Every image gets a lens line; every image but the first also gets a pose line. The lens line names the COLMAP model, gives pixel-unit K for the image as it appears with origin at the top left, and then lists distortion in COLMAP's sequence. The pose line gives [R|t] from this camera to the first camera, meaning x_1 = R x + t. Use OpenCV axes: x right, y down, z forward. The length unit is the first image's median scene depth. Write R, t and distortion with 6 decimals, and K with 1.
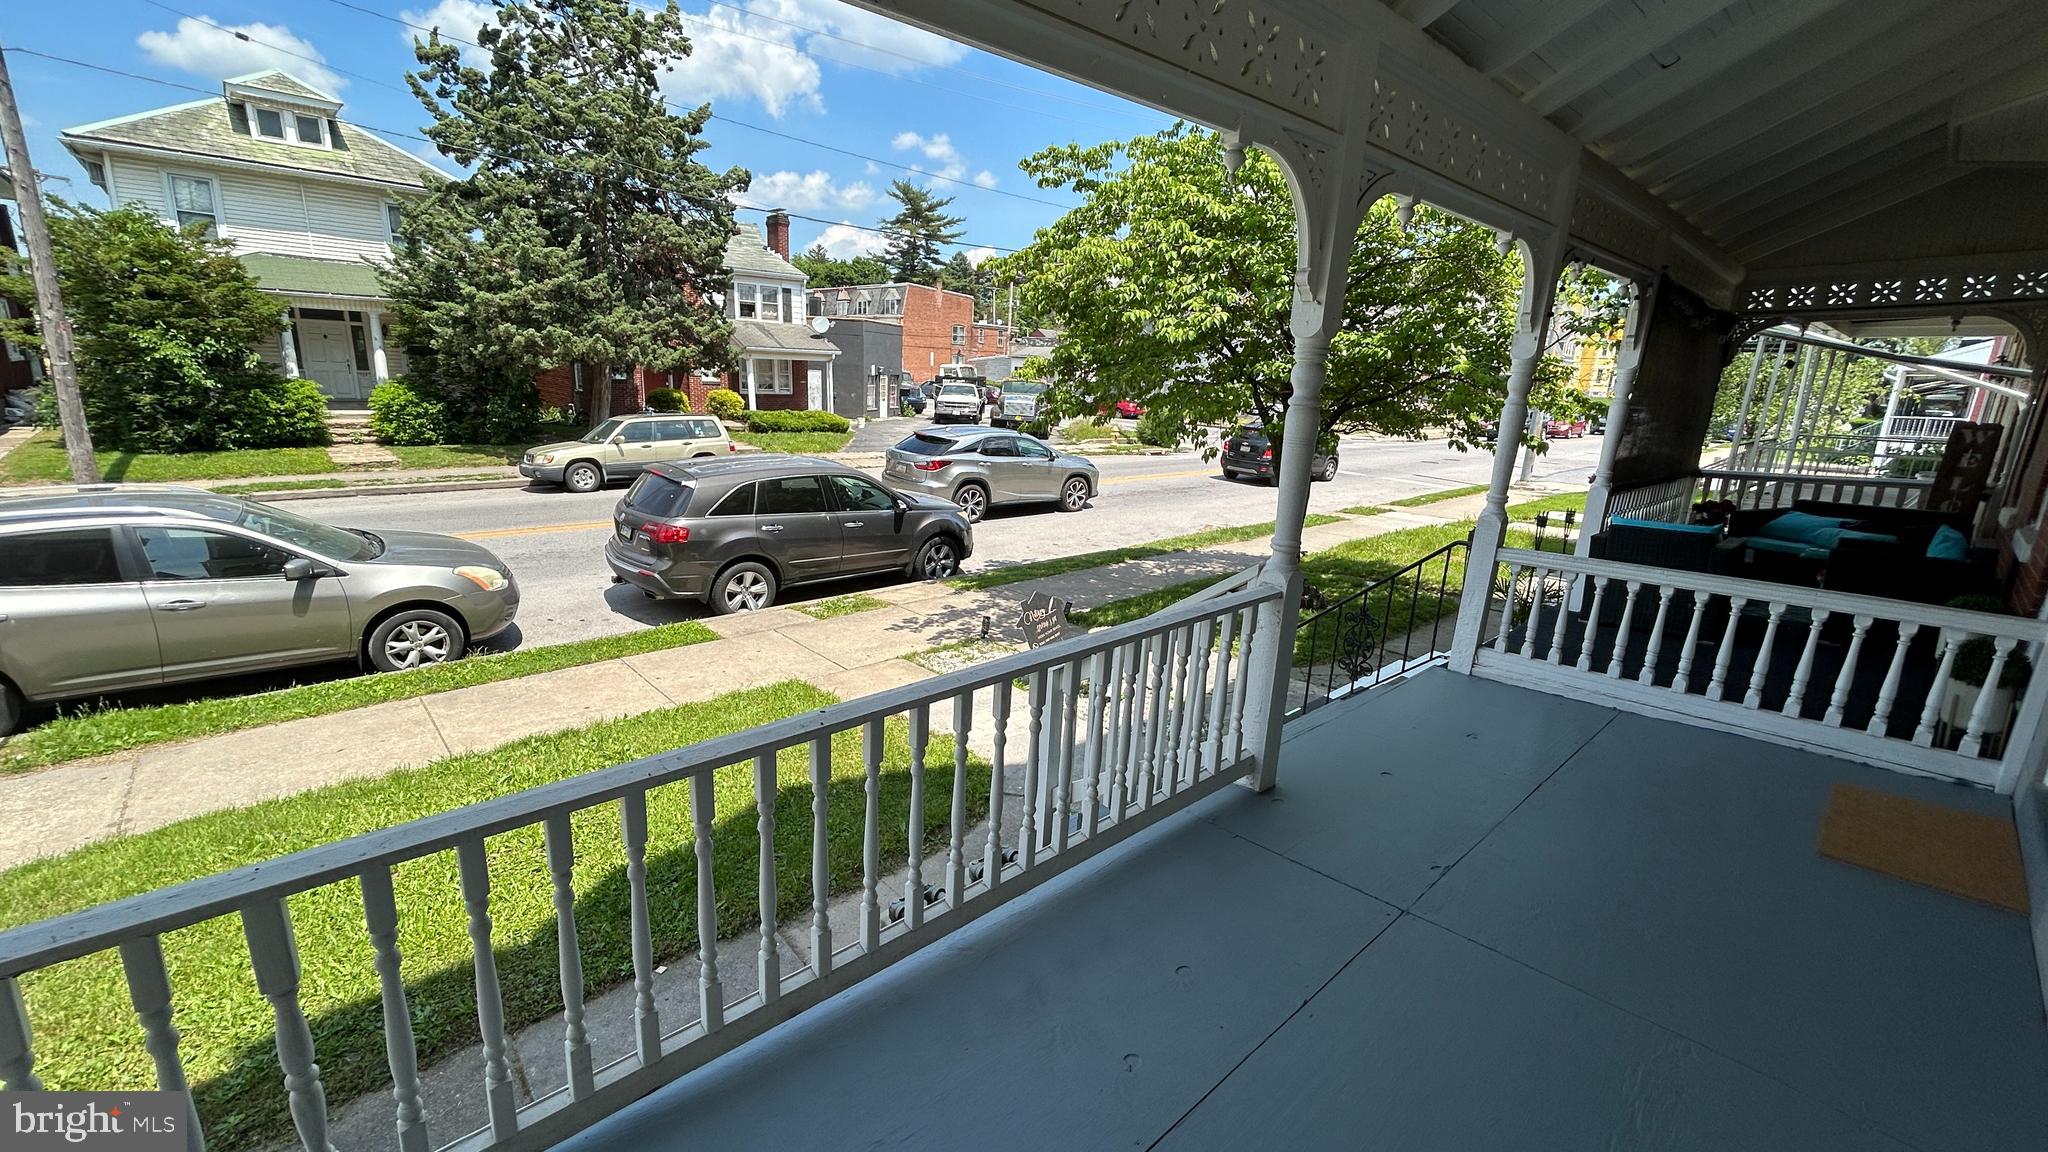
lens RADIAL K [[828.1, 0, 1007.5], [0, 828.1, 578.2], [0, 0, 1]] dist [-0.001281, 0.002635]
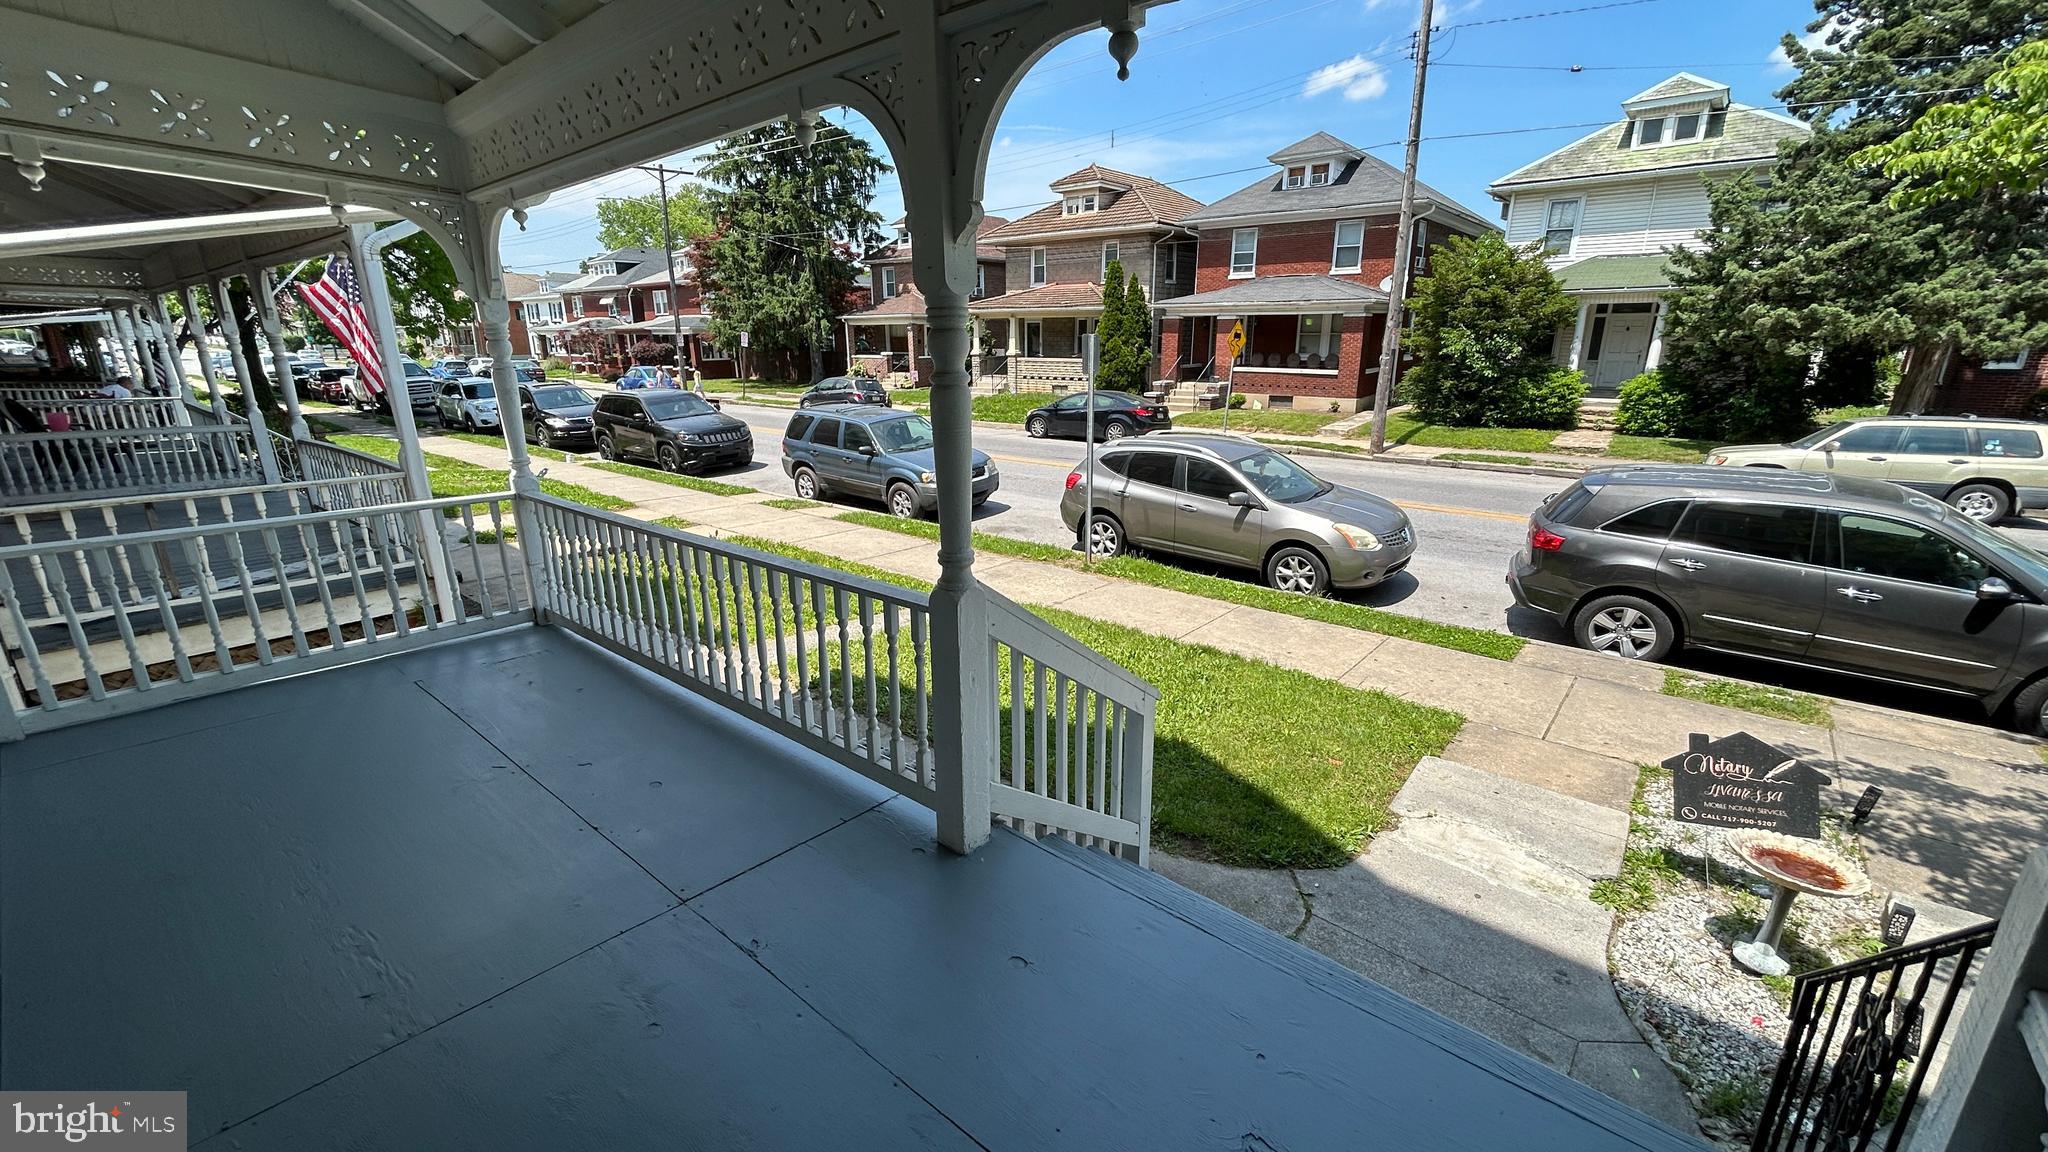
lens RADIAL K [[828.1, 0, 1026.9], [0, 828.1, 569.8], [0, 0, 1]] dist [-0.001281, 0.002635]
pose [[0.142132, 0.231591, -0.962374, 0.350406], [-0.232798, 0.952794, 0.194904, -0.061792], [0.962083, 0.196337, 0.189337, 0.286425]]
